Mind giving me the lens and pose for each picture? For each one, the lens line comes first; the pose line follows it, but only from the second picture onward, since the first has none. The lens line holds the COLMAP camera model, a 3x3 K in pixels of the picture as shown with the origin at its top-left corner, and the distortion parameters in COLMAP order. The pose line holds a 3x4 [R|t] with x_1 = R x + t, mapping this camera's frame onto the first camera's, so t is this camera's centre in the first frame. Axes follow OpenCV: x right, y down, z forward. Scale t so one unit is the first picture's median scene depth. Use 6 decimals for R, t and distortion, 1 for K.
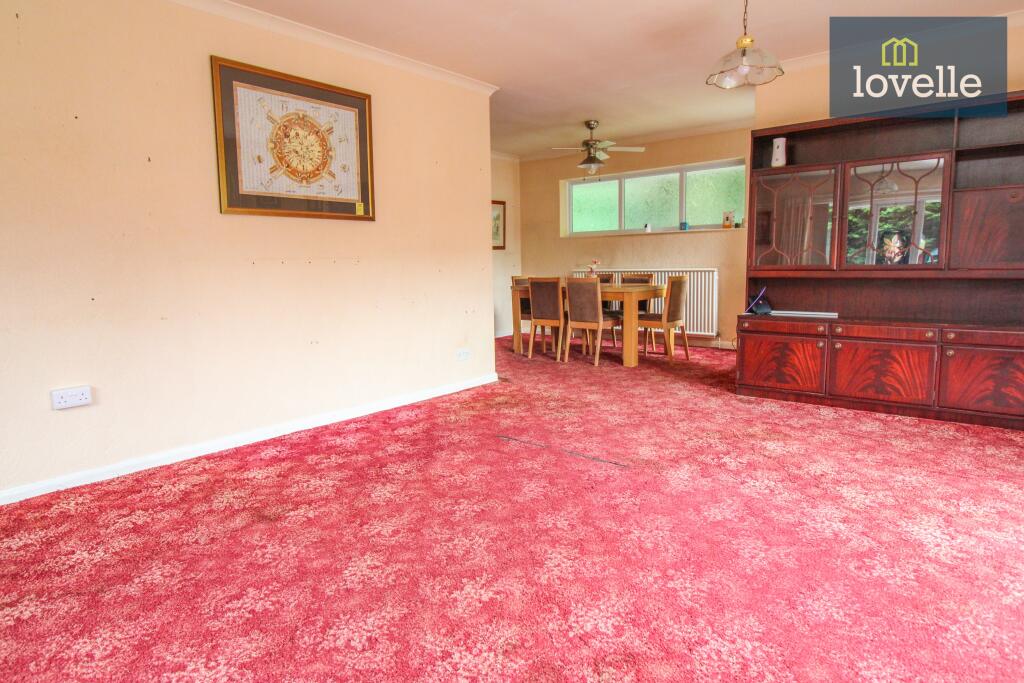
lens RADIAL K [[609.2, 0, 507.6], [0, 609.2, 336.5], [0, 0, 1]] dist [0.007129, 0.000210]
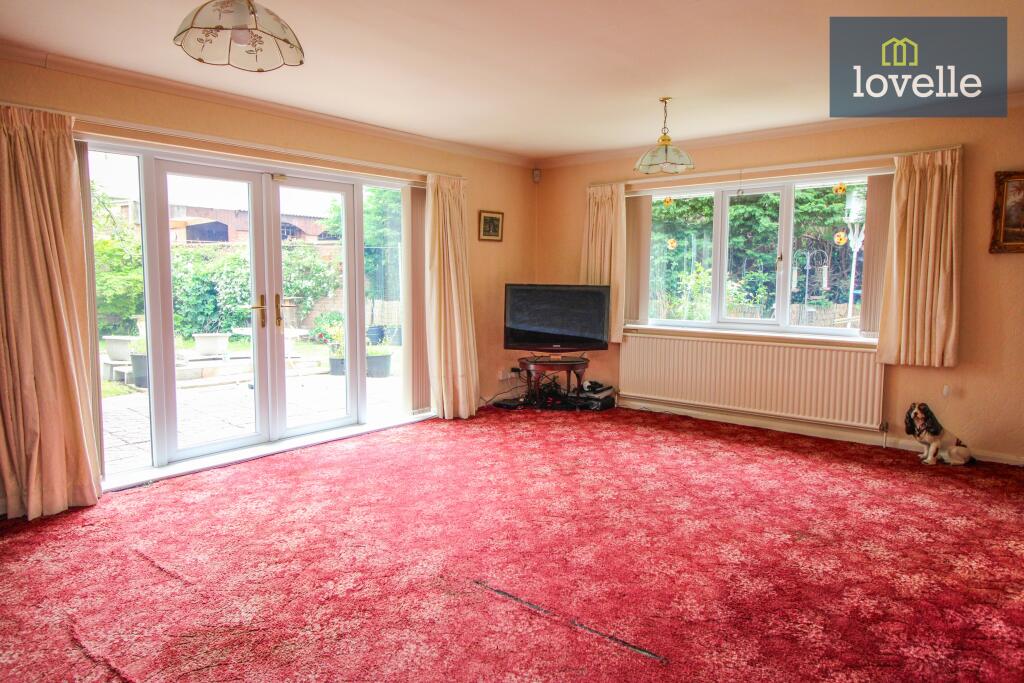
lens RADIAL K [[668.8, 0, 511.9], [0, 668.8, 338.7], [0, 0, 1]] dist [-0.002861, -0.000401]
pose [[-0.999837, 0.017390, 0.004910, 0.064934], [0.018042, 0.975792, 0.217955, -0.148677], [-0.001001, 0.218008, -0.975947, 0.876073]]
